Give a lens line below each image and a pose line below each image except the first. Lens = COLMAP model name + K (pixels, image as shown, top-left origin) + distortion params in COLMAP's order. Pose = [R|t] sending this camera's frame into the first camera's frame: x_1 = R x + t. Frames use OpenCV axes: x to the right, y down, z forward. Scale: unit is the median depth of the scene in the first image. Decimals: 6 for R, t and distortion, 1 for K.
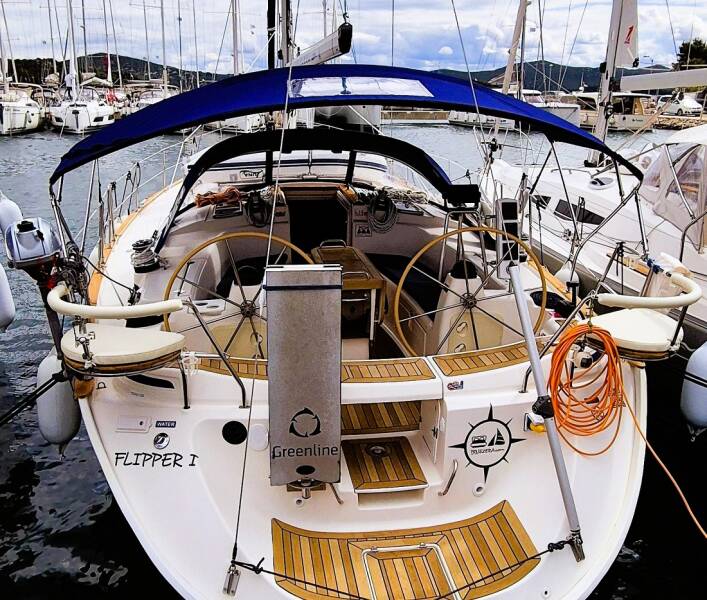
lens RADIAL K [[725.8, 0, 351.7], [0, 725.8, 296.1], [0, 0, 1]] dist [0.008826, 0.000000]
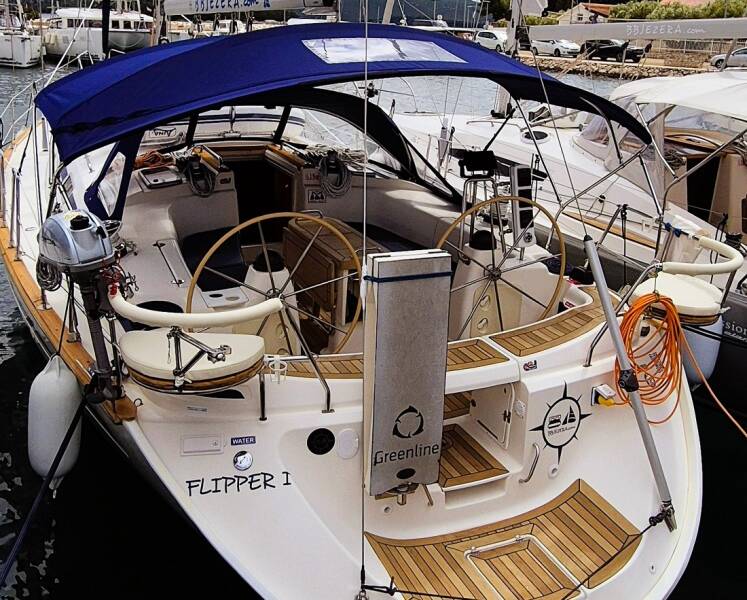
lens RADIAL K [[822.4, 0, 351.6], [0, 822.4, 233.5], [0, 0, 1]] dist [0.016822, 0.000000]
pose [[0.962966, -0.046853, 0.265519, -0.302197], [0.051511, 0.998616, -0.010604, -0.043140], [-0.264655, 0.023889, 0.964047, 0.006075]]
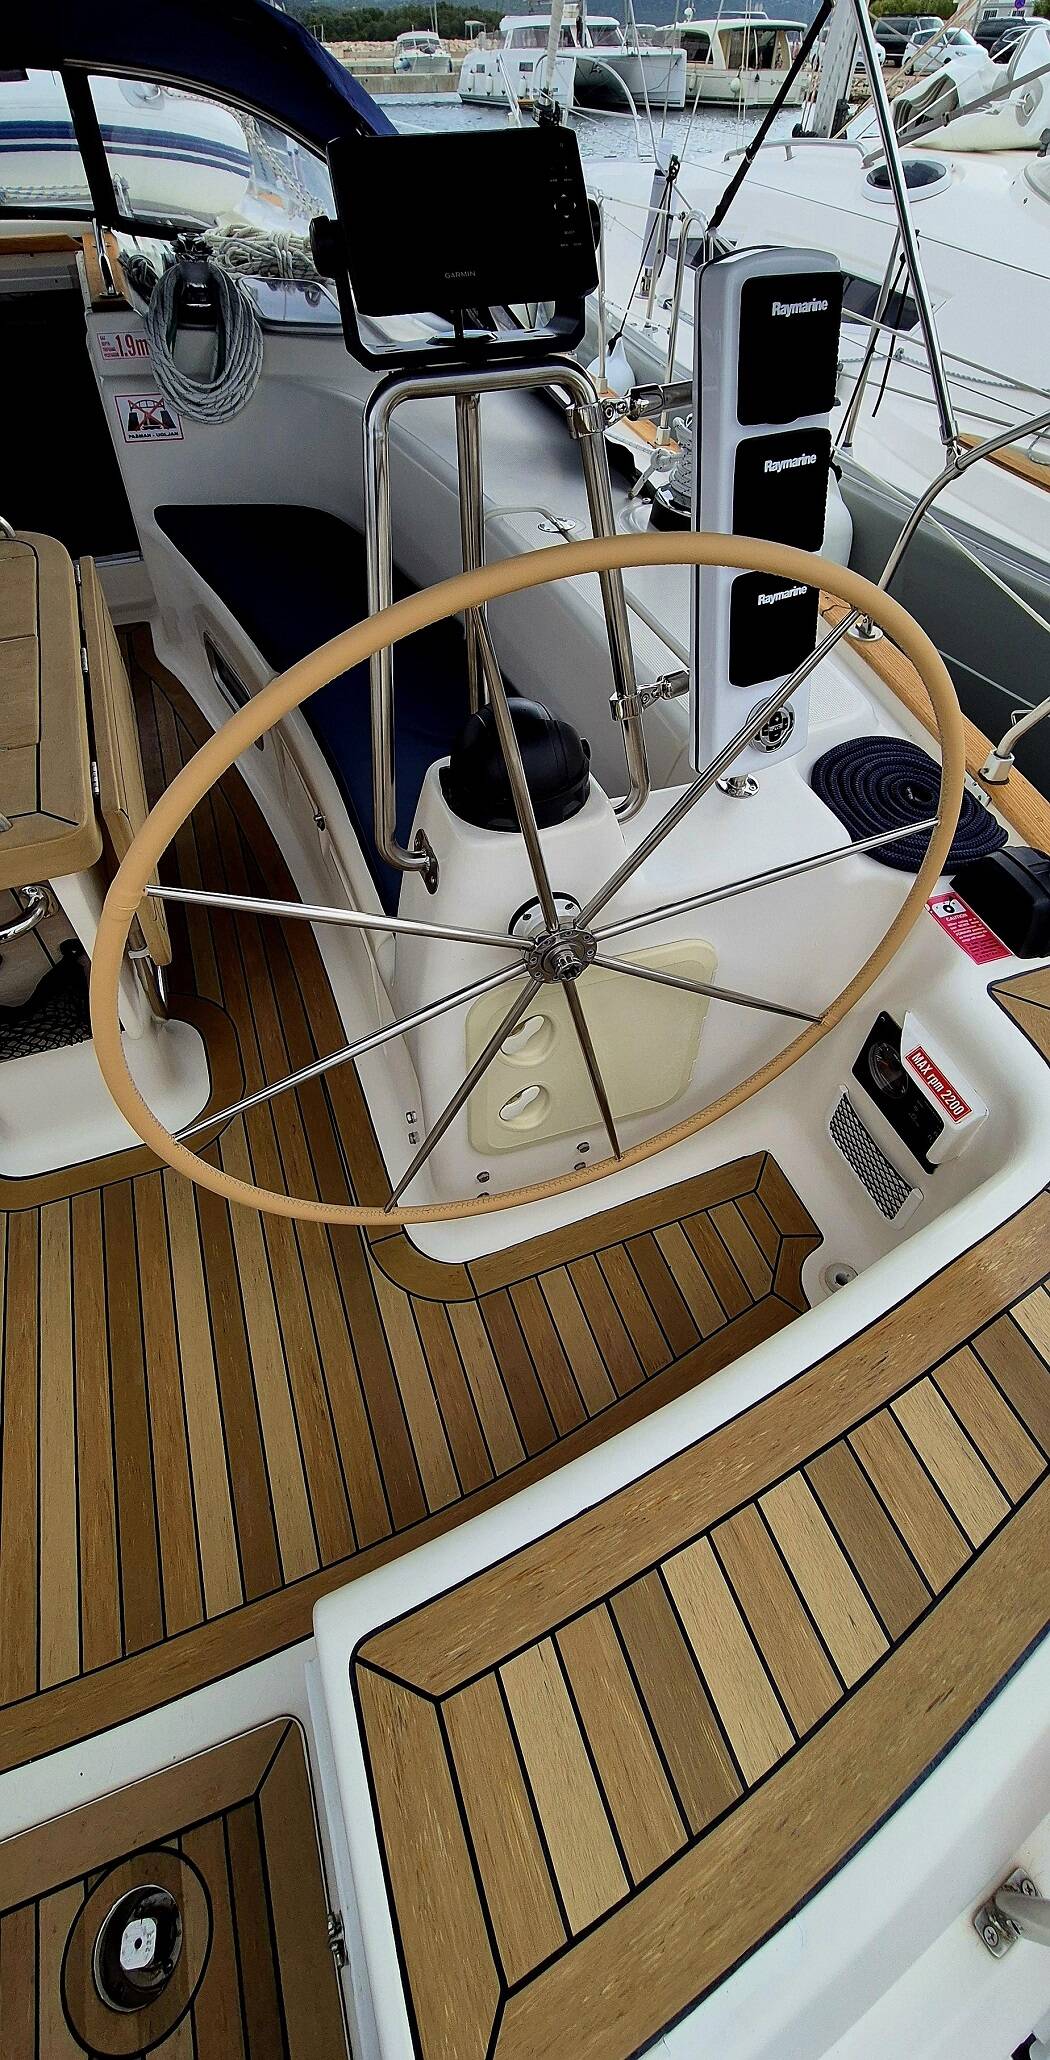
lens RADIAL K [[917.8, 0, 519.4], [0, 917.8, 922.2], [0, 0, 1]] dist [-0.002382, -0.001652]
pose [[0.984322, -0.137083, 0.110985, 0.128927], [0.069006, 0.878391, 0.472934, -0.107860], [-0.162320, -0.457861, 0.874080, 0.805189]]
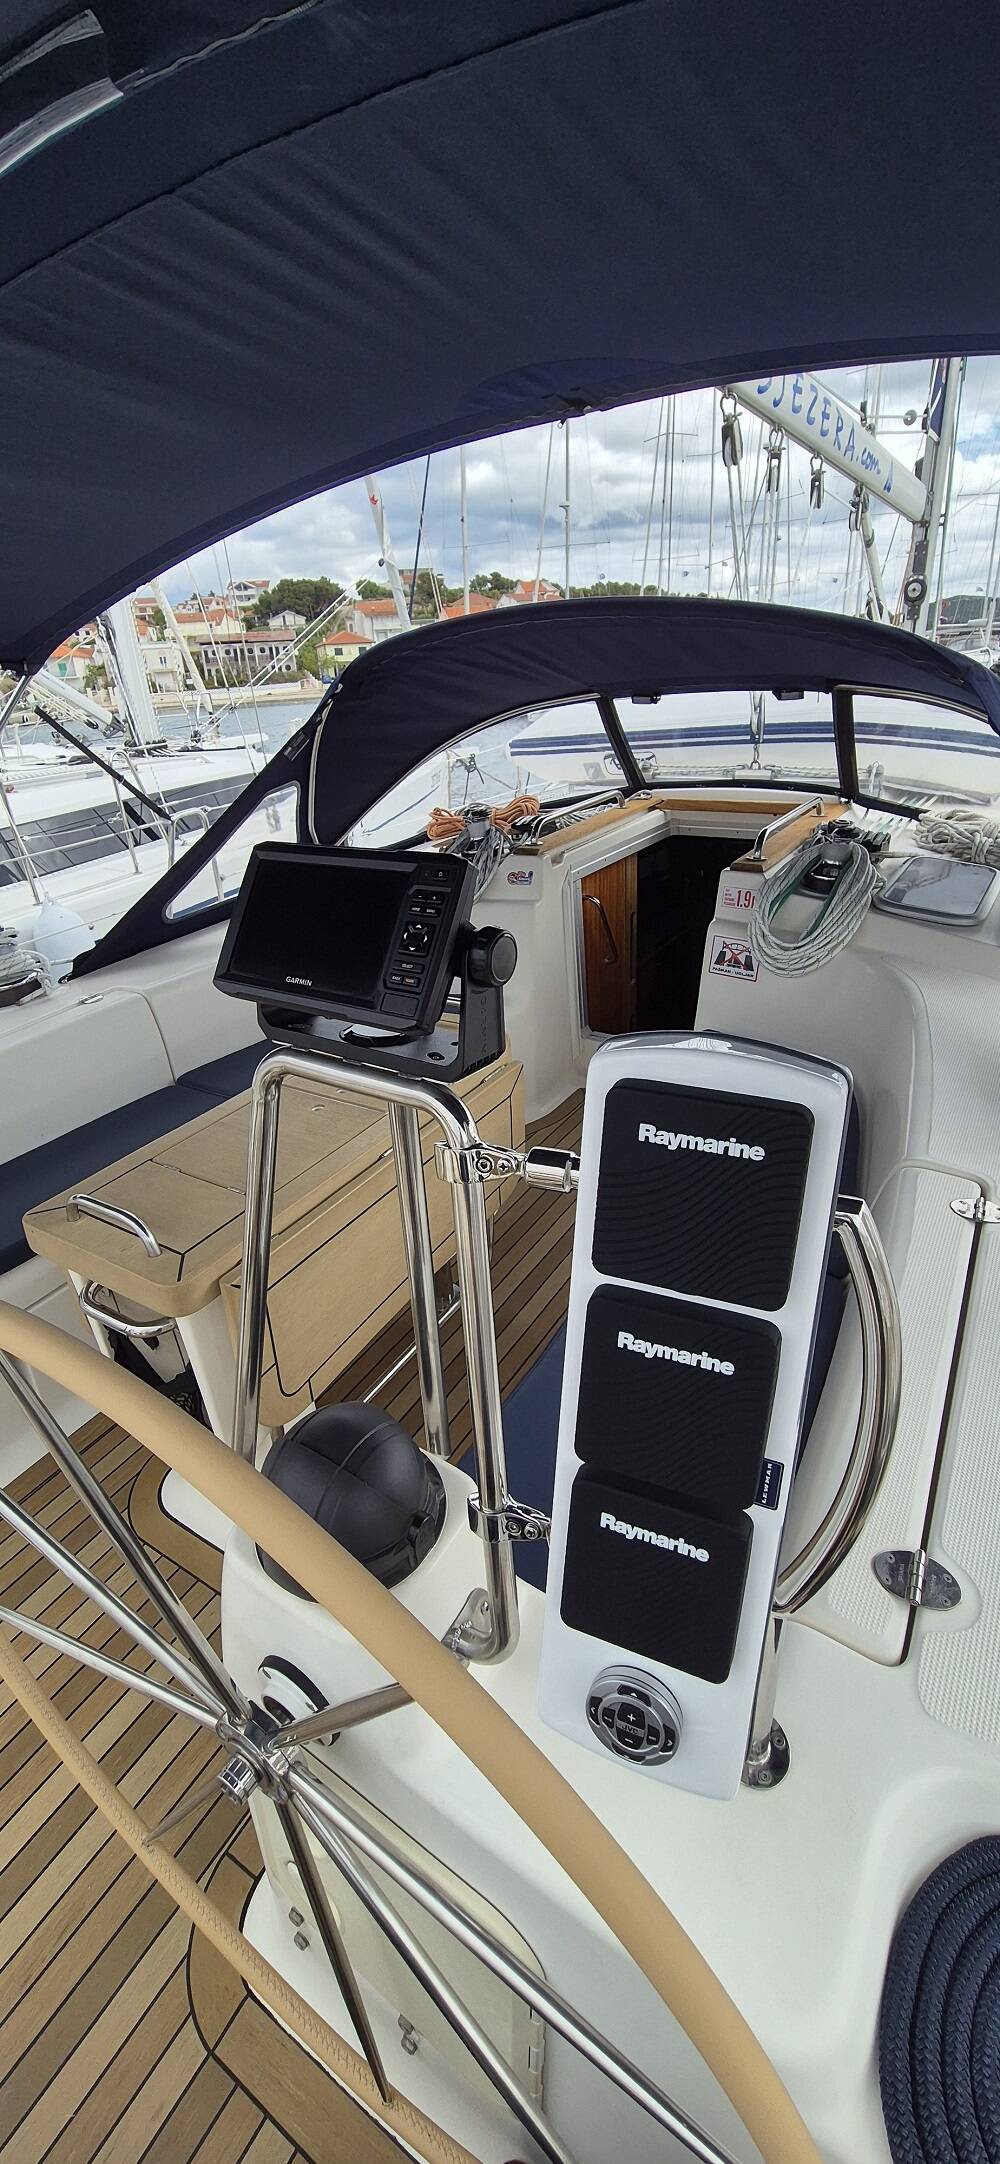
lens RADIAL K [[877.2, 0, 510.3], [0, 877.2, 1083.2], [0, 0, 1]] dist [0.002207, -0.001406]
pose [[0.739437, 0.242747, -0.627939, 0.268550], [-0.130579, 0.966732, 0.219951, -0.152113], [0.660441, -0.080644, 0.746535, 0.920801]]
